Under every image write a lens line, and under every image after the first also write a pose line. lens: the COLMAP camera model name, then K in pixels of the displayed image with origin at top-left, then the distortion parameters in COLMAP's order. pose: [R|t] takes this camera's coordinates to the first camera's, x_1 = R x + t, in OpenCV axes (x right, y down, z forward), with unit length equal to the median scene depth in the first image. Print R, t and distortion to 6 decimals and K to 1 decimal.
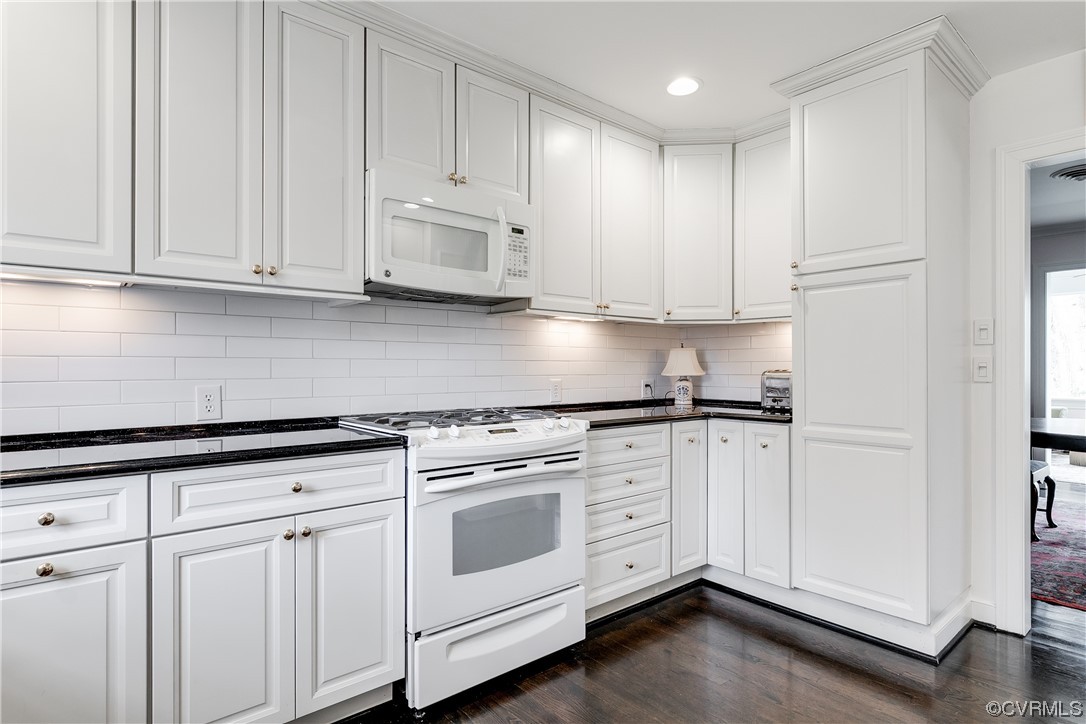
lens RADIAL K [[580.1, 0, 543.9], [0, 580.1, 367.2], [0, 0, 1]] dist [-0.002391, -0.000773]
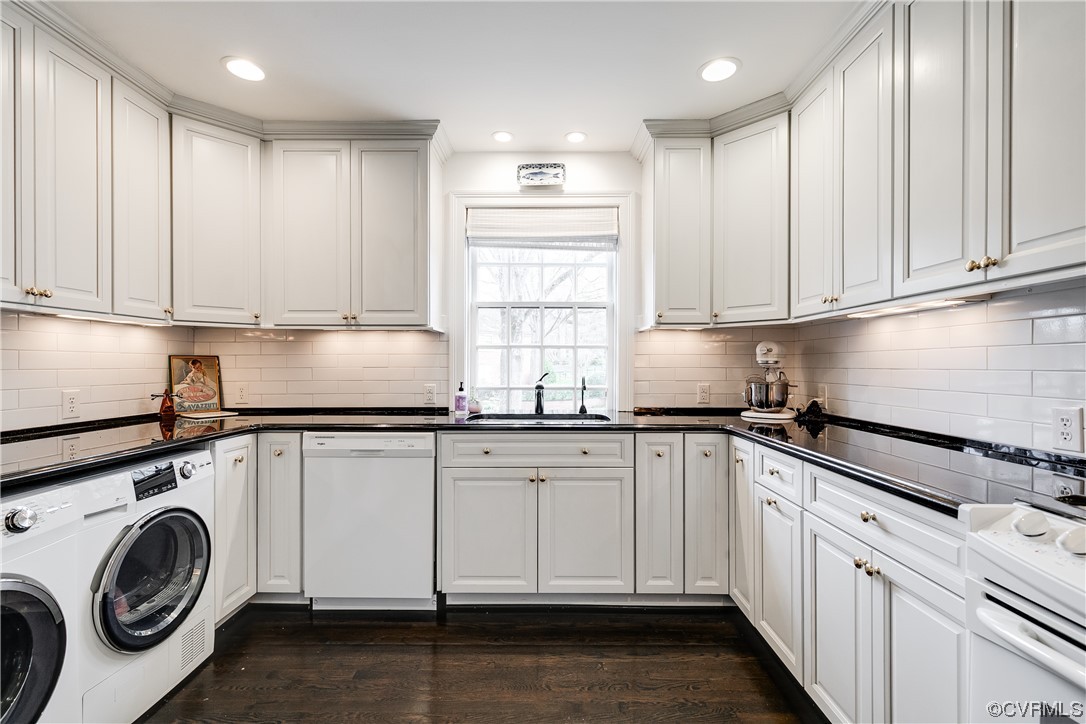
lens RADIAL K [[491.9, 0, 552.5], [0, 491.9, 365.0], [0, 0, 1]] dist [0.006947, -0.000532]
pose [[-0.640203, 0.001035, -0.768205, 0.310415], [0.000356, 0.999999, 0.001051, -0.020507], [0.768205, 0.000400, -0.640203, 0.708450]]
